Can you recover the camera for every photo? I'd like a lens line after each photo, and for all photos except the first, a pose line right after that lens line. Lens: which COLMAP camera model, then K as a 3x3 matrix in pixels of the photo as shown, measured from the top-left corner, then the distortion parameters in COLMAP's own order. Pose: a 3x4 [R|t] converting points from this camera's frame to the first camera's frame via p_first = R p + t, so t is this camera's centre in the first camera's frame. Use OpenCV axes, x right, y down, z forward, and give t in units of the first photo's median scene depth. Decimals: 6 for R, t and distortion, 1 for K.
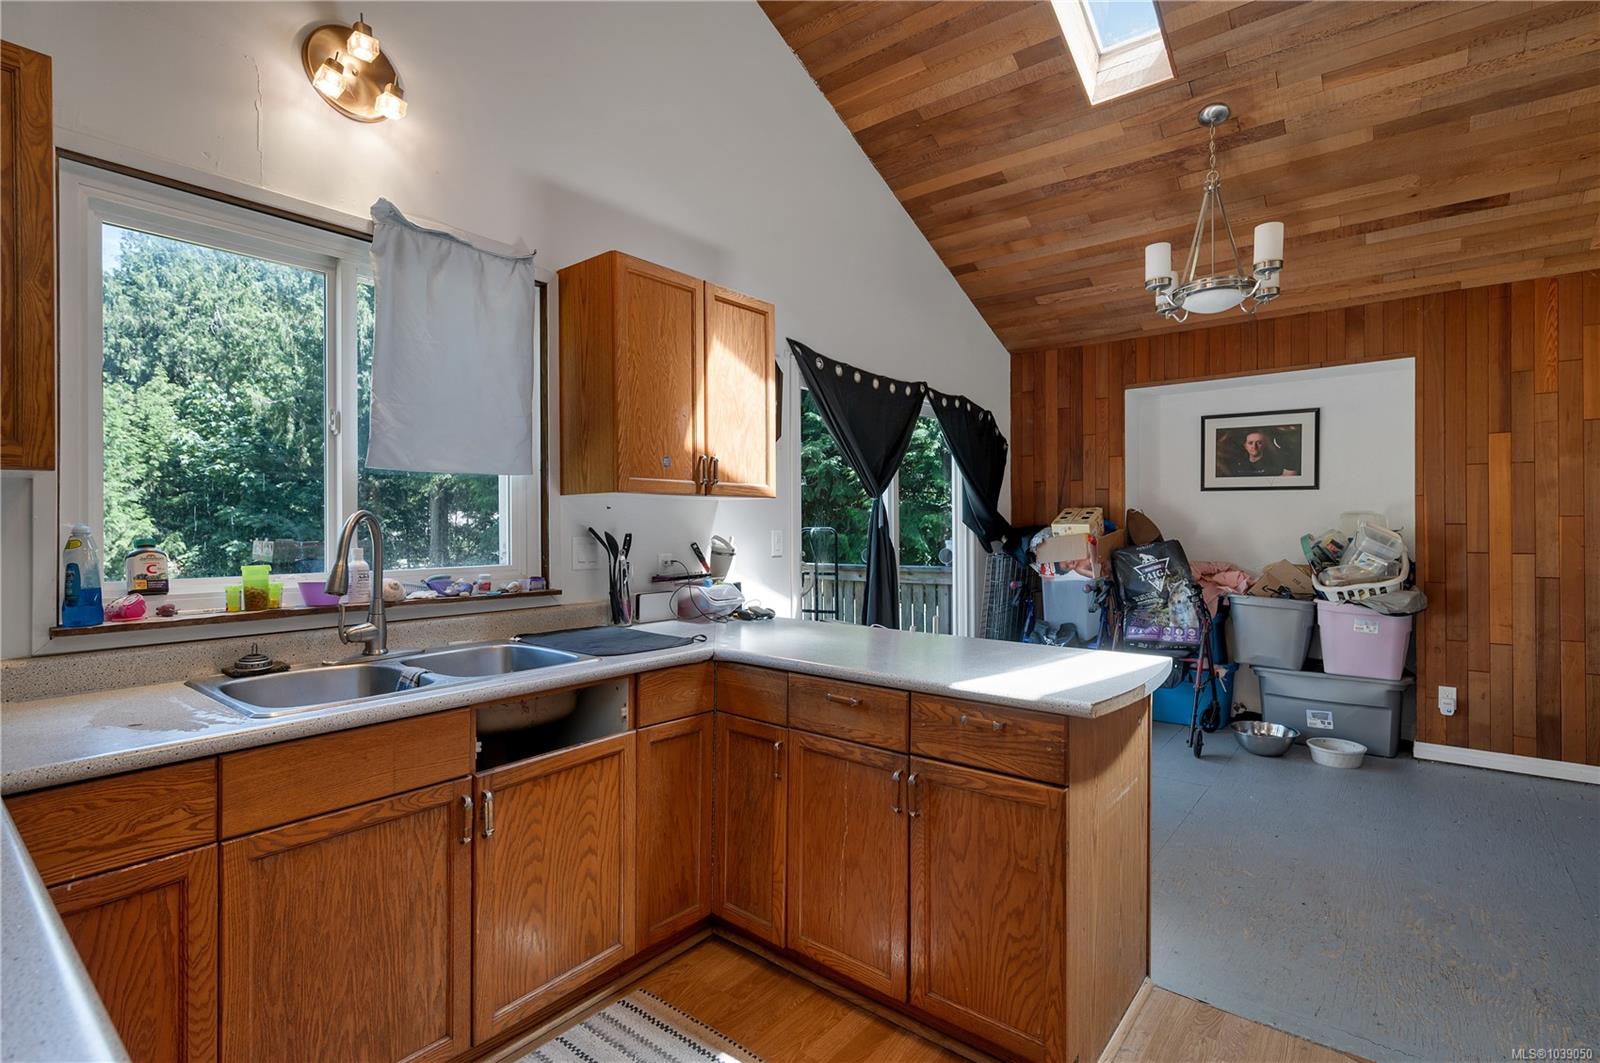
lens RADIAL K [[758.6, 0, 800.8], [0, 758.6, 525.6], [0, 0, 1]] dist [0.001301, 0.000298]
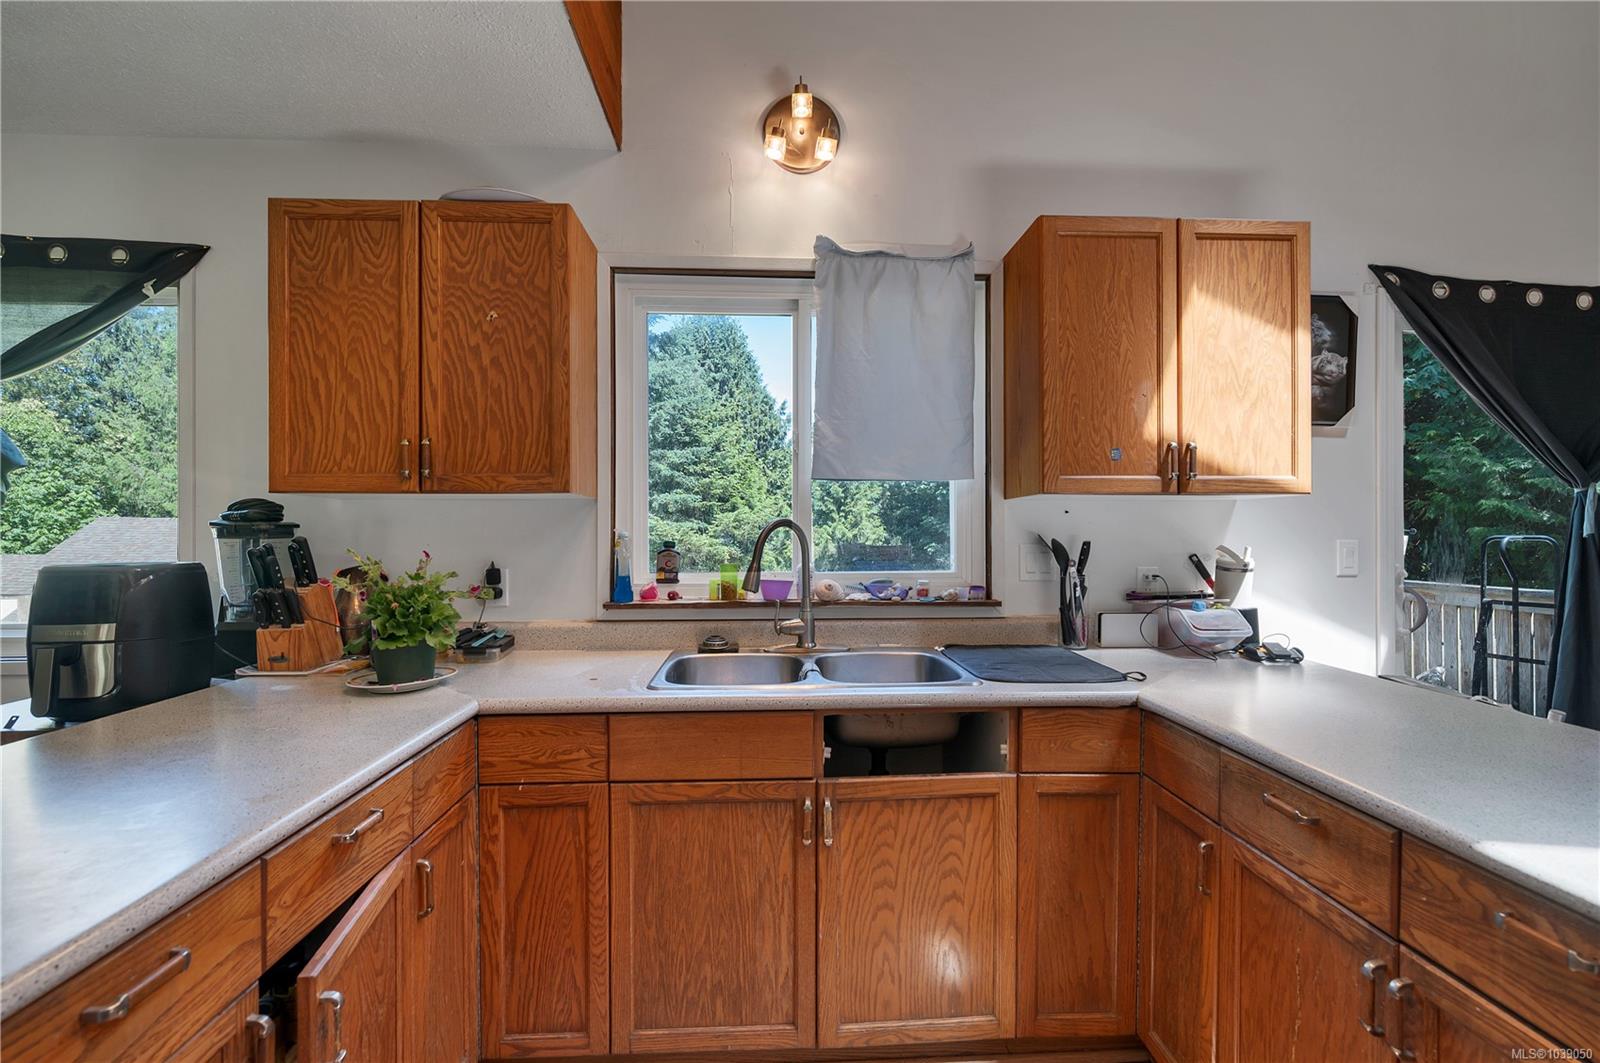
lens RADIAL K [[720.1, 0, 804.3], [0, 720.1, 534.8], [0, 0, 1]] dist [-0.001293, 0.000273]
pose [[0.669430, 0.005069, -0.742858, 0.215625], [-0.002219, 0.999986, 0.004823, -0.000589], [0.742872, -0.001580, 0.669431, 0.282748]]
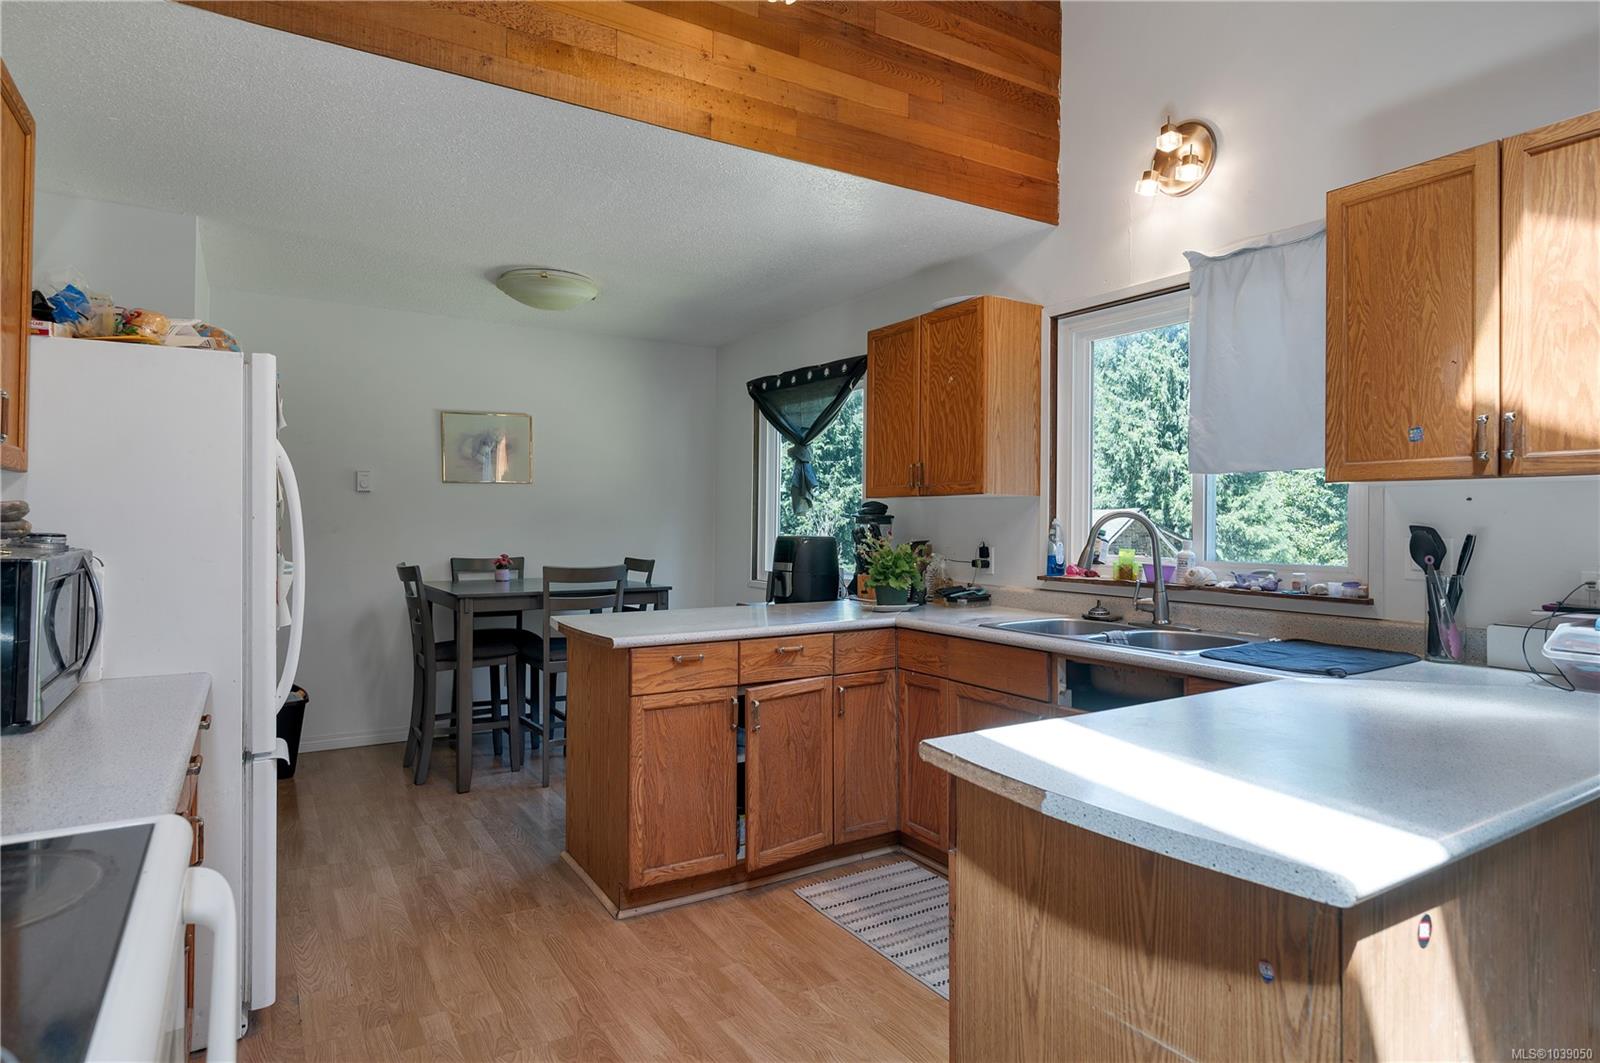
lens RADIAL K [[884.9, 0, 800.5], [0, 884.9, 522.5], [0, 0, 1]] dist [-0.002965, -0.000779]
pose [[-0.329732, 0.000842, -0.944074, 0.989347], [-0.007155, 0.999969, 0.003391, 0.000632], [0.944048, 0.007873, -0.329715, 0.892666]]
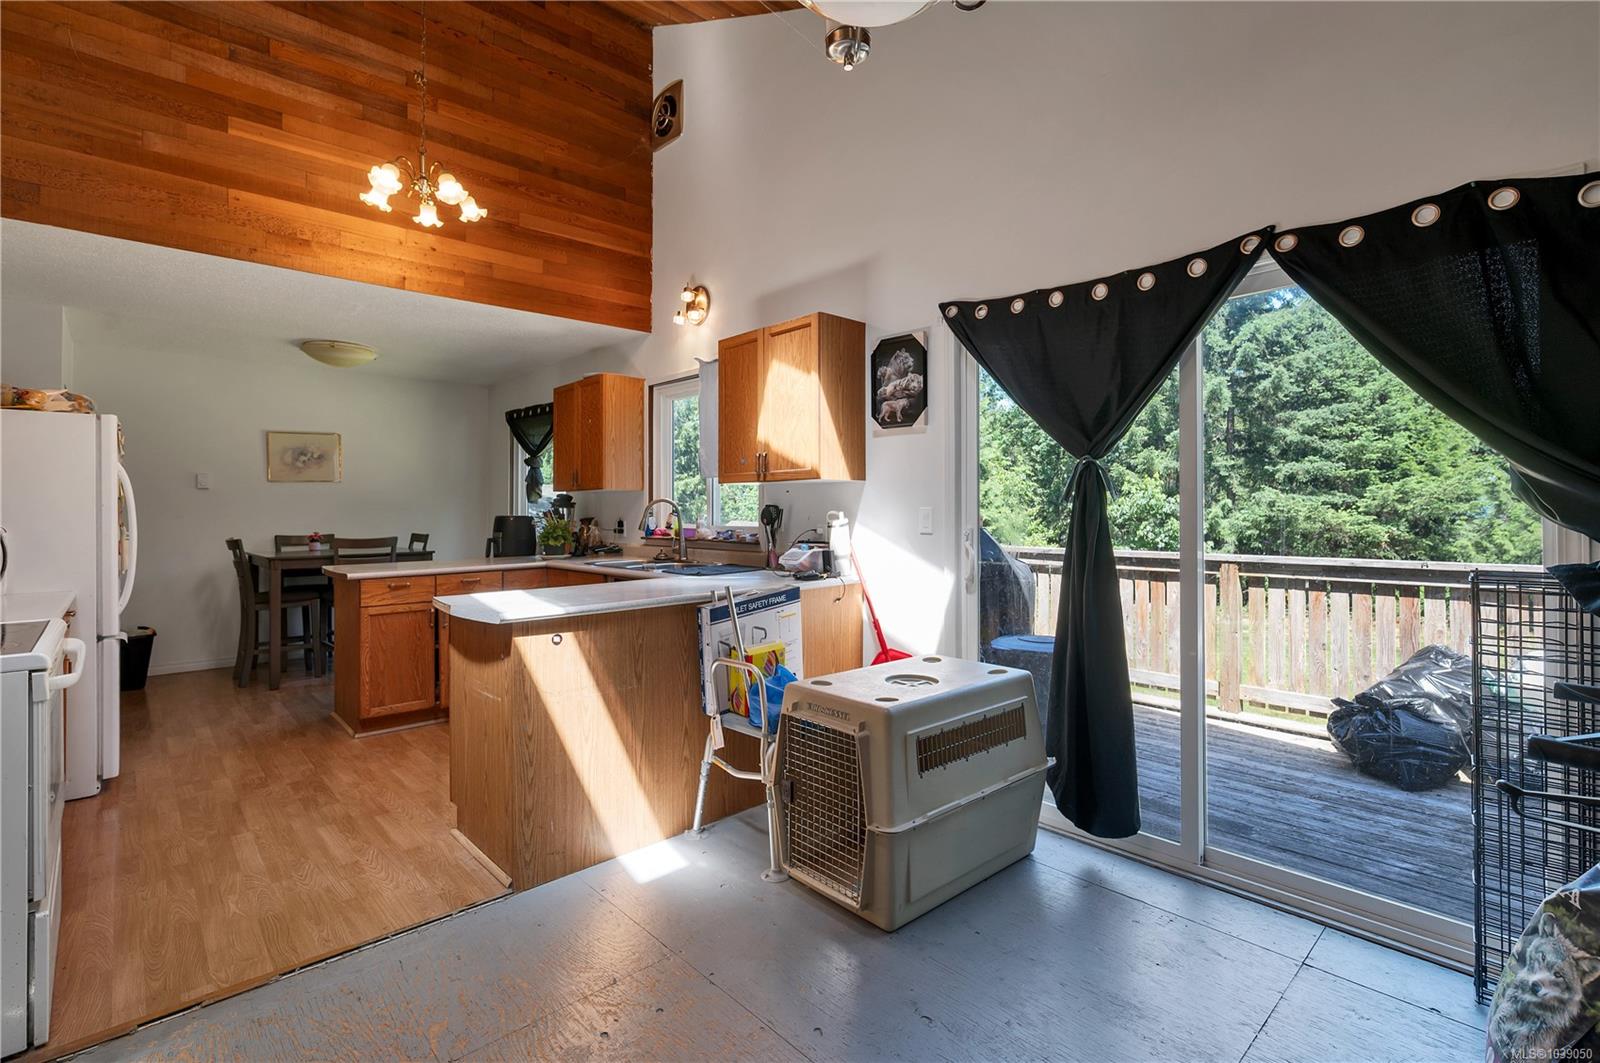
lens RADIAL K [[734.6, 0, 803.0], [0, 734.6, 506.9], [0, 0, 1]] dist [0.000856, -0.000320]
pose [[-0.142697, -0.001120, -0.989766, 1.548080], [0.002214, 0.999996, -0.001451, 0.011471], [0.989764, -0.002398, -0.142694, 1.630259]]
